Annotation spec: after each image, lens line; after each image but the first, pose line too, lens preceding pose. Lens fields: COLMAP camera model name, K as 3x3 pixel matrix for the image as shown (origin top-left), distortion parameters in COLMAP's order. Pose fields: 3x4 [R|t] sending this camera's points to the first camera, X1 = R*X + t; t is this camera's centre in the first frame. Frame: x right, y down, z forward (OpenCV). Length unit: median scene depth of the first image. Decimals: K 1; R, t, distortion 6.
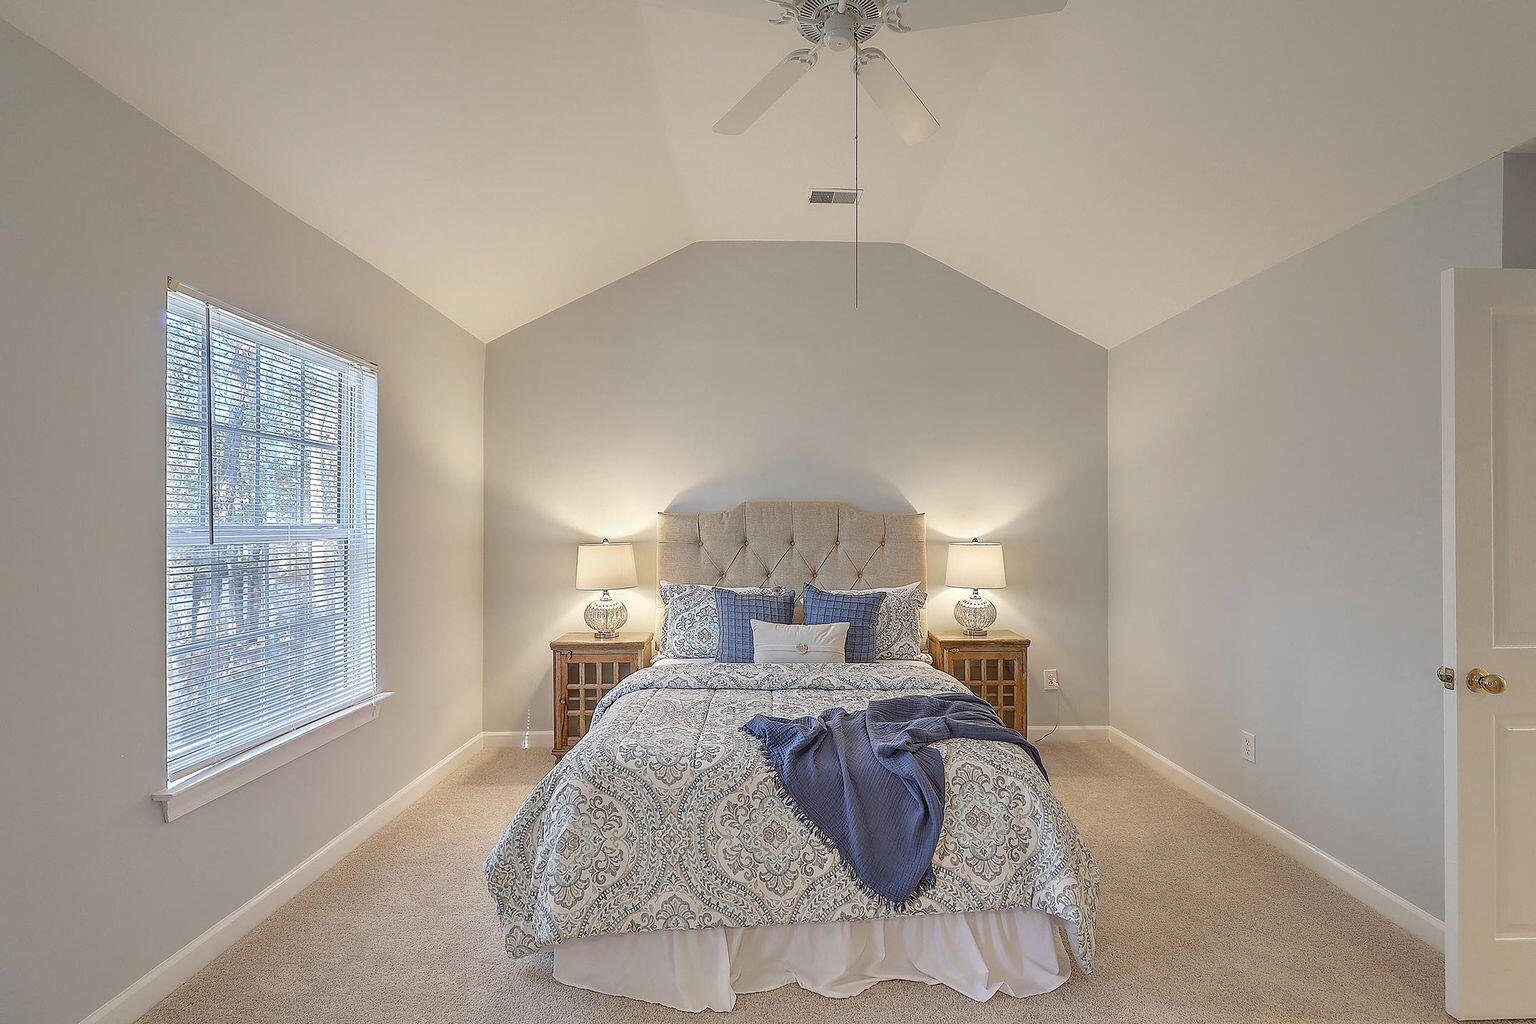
lens RADIAL K [[709.6, 0, 771.7], [0, 709.6, 534.1], [0, 0, 1]] dist [0.001477, 0.000021]
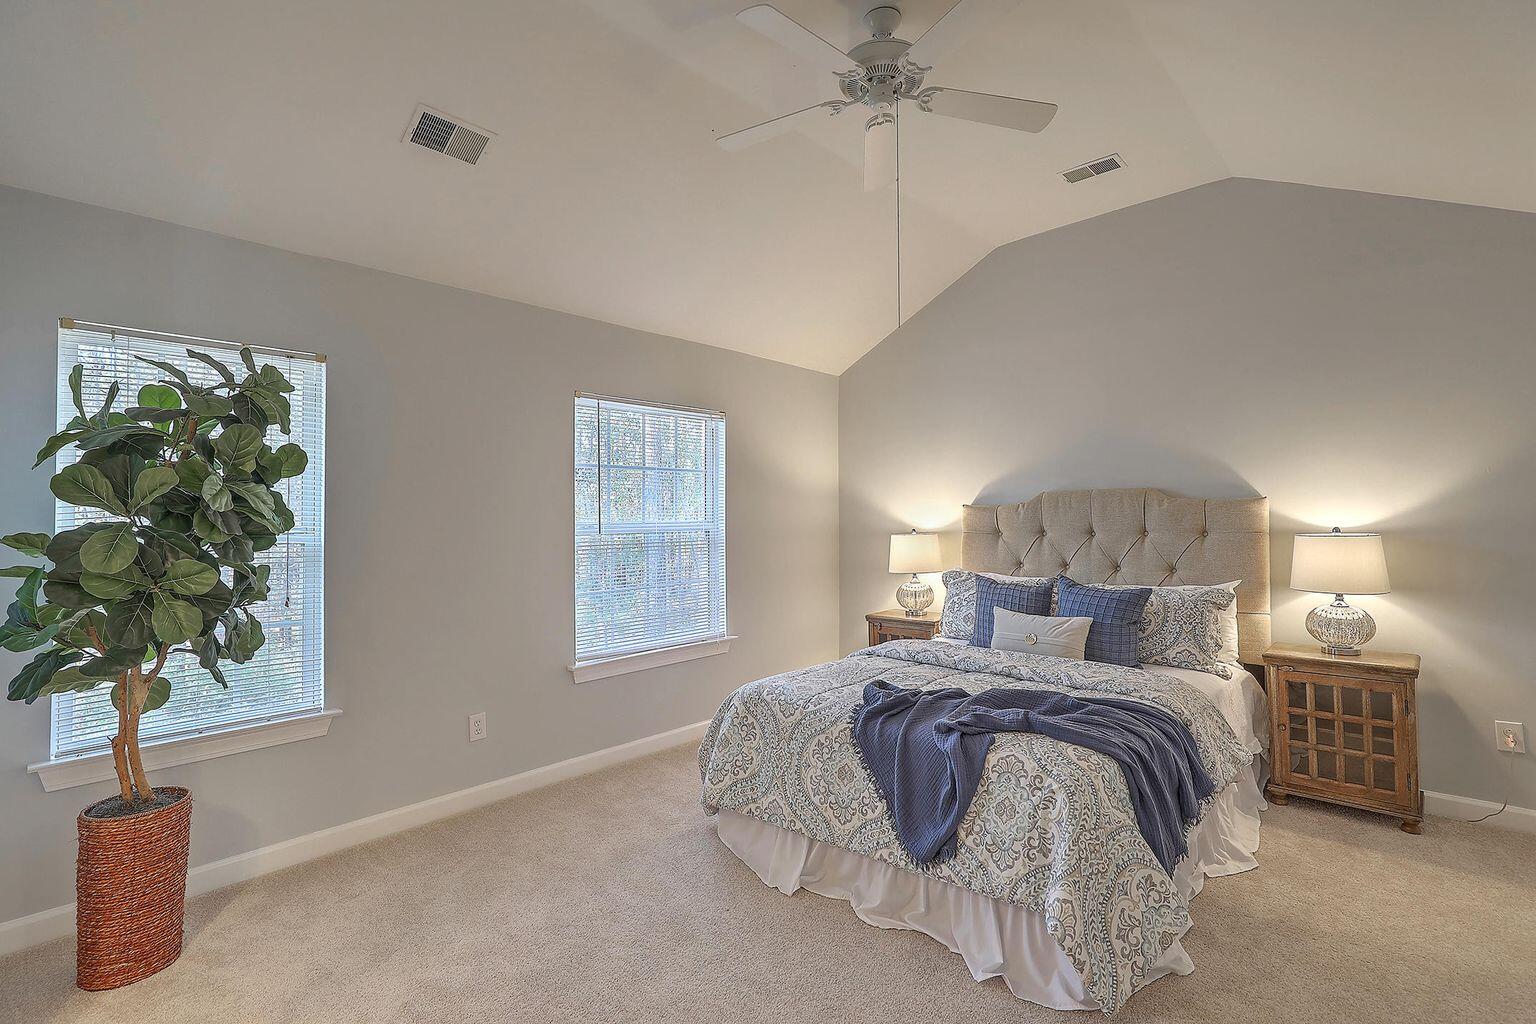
lens RADIAL K [[696.9, 0, 768.0], [0, 696.9, 512.0], [0, 0, 1]] dist [0.000864, 0.000140]
pose [[0.704543, -0.020011, -0.709379, 0.689663], [0.008235, 0.999766, -0.020024, -0.001688], [0.709613, 0.008266, 0.704543, 0.059321]]
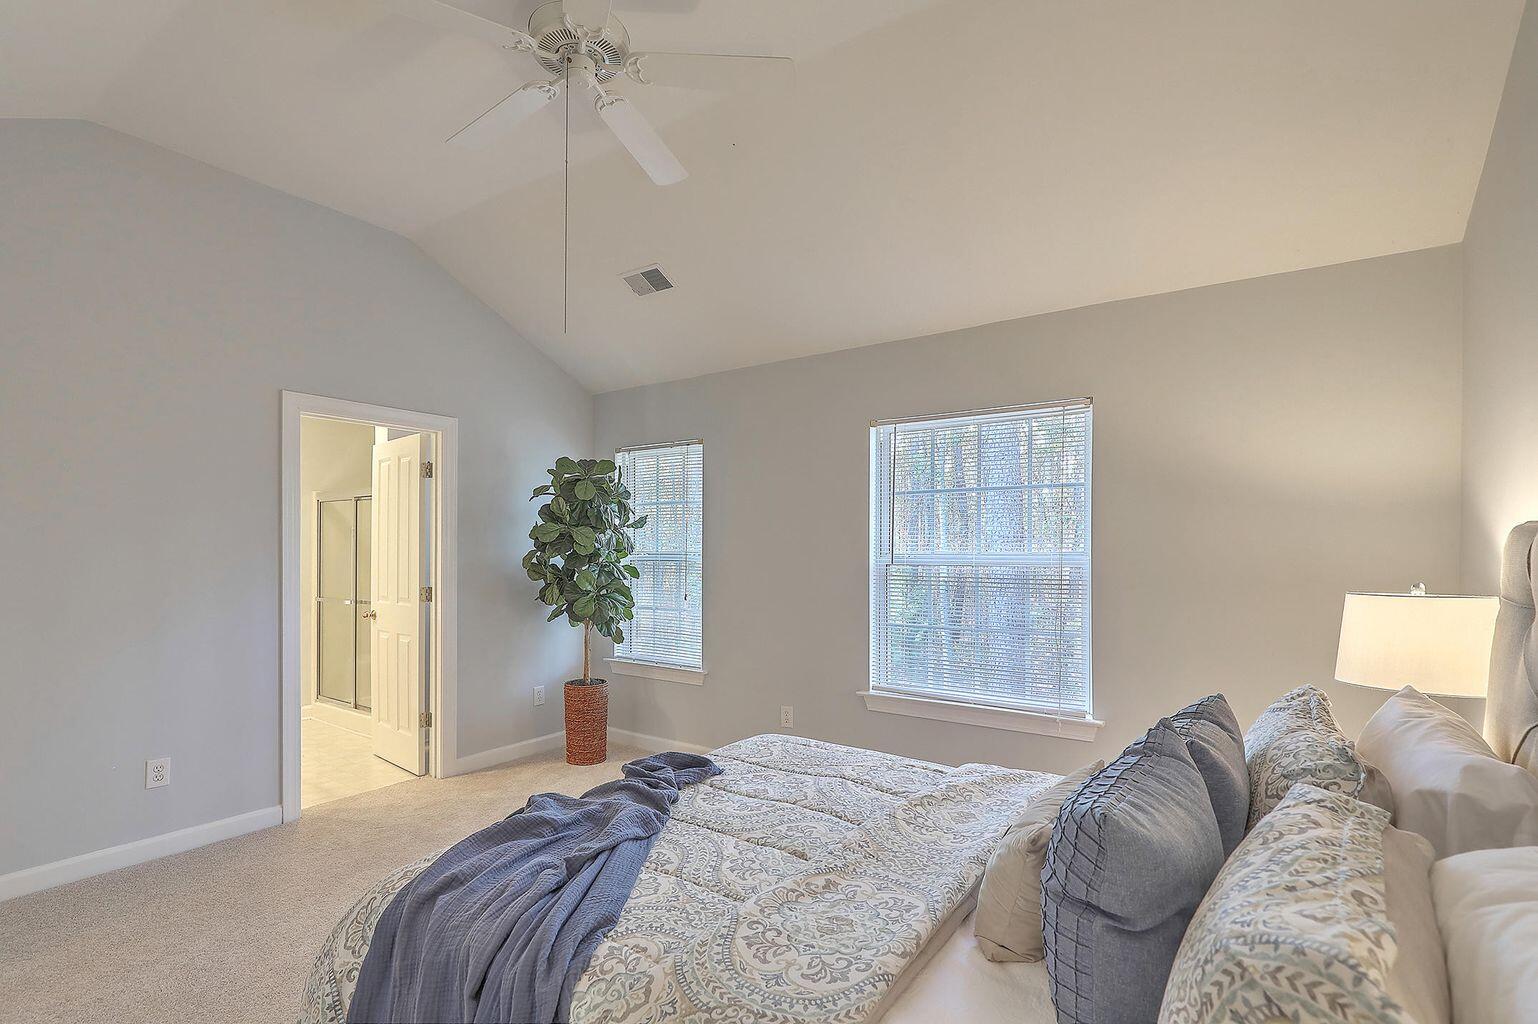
lens RADIAL K [[697.8, 0, 769.0], [0, 697.8, 512.0], [0, 0, 1]] dist [0.000864, 0.000140]
pose [[-0.611749, -0.031387, -0.790429, 0.662956], [-0.008113, 0.999409, -0.033407, -0.049221], [0.791010, -0.014024, -0.611642, 1.651998]]
